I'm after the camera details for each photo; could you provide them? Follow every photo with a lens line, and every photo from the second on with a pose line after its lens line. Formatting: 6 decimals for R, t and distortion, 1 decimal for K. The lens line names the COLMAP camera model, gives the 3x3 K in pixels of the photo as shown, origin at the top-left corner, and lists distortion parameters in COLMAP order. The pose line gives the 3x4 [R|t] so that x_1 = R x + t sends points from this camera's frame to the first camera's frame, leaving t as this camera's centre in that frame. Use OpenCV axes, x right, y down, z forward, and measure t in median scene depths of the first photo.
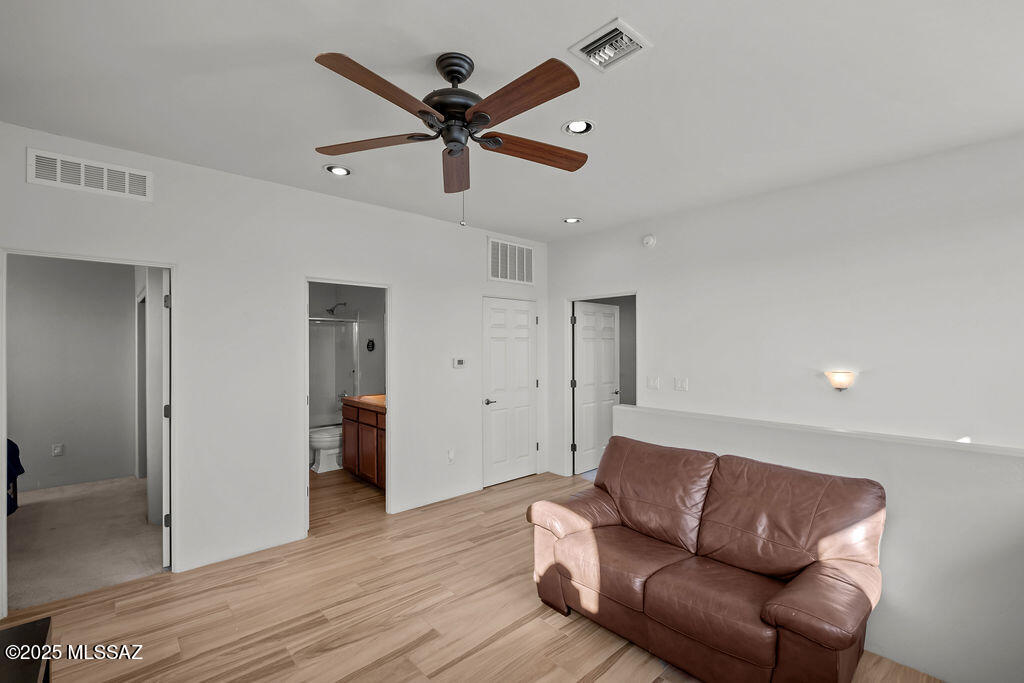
lens RADIAL K [[447.6, 0, 512.0], [0, 447.6, 341.5], [0, 0, 1]] dist [-0.009785, -0.000420]
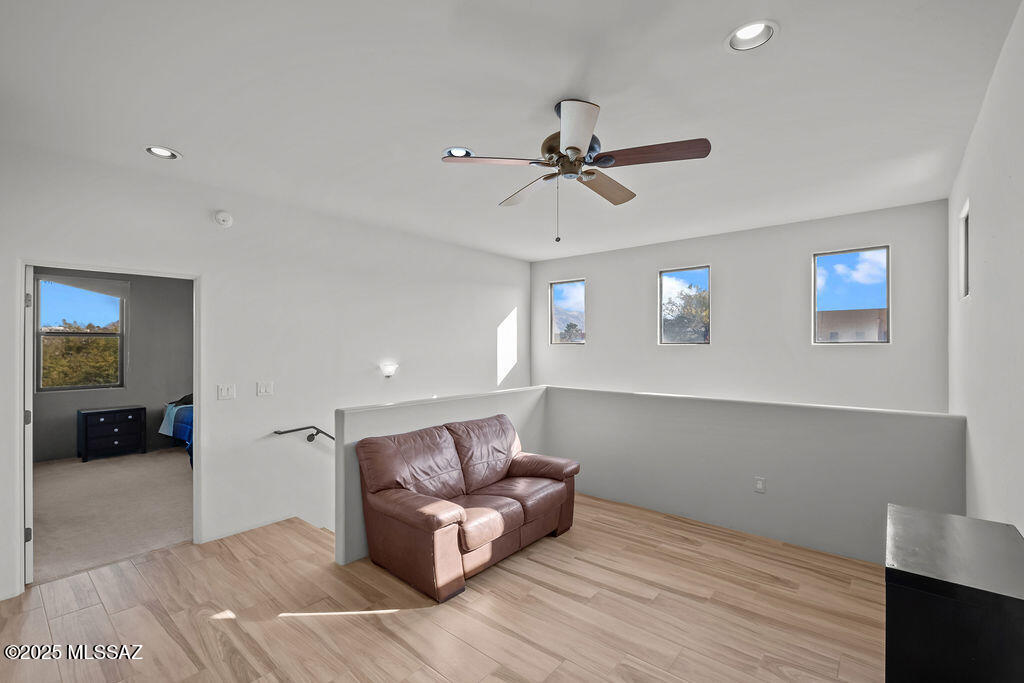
lens RADIAL K [[447.6, 0, 512.0], [0, 447.6, 341.5], [0, 0, 1]] dist [-0.009785, -0.000420]
pose [[-0.136948, 0.009010, 0.990537, -0.784129], [-0.008480, 0.999911, -0.010268, 0.004377], [-0.990542, -0.009806, -0.136859, 0.813807]]
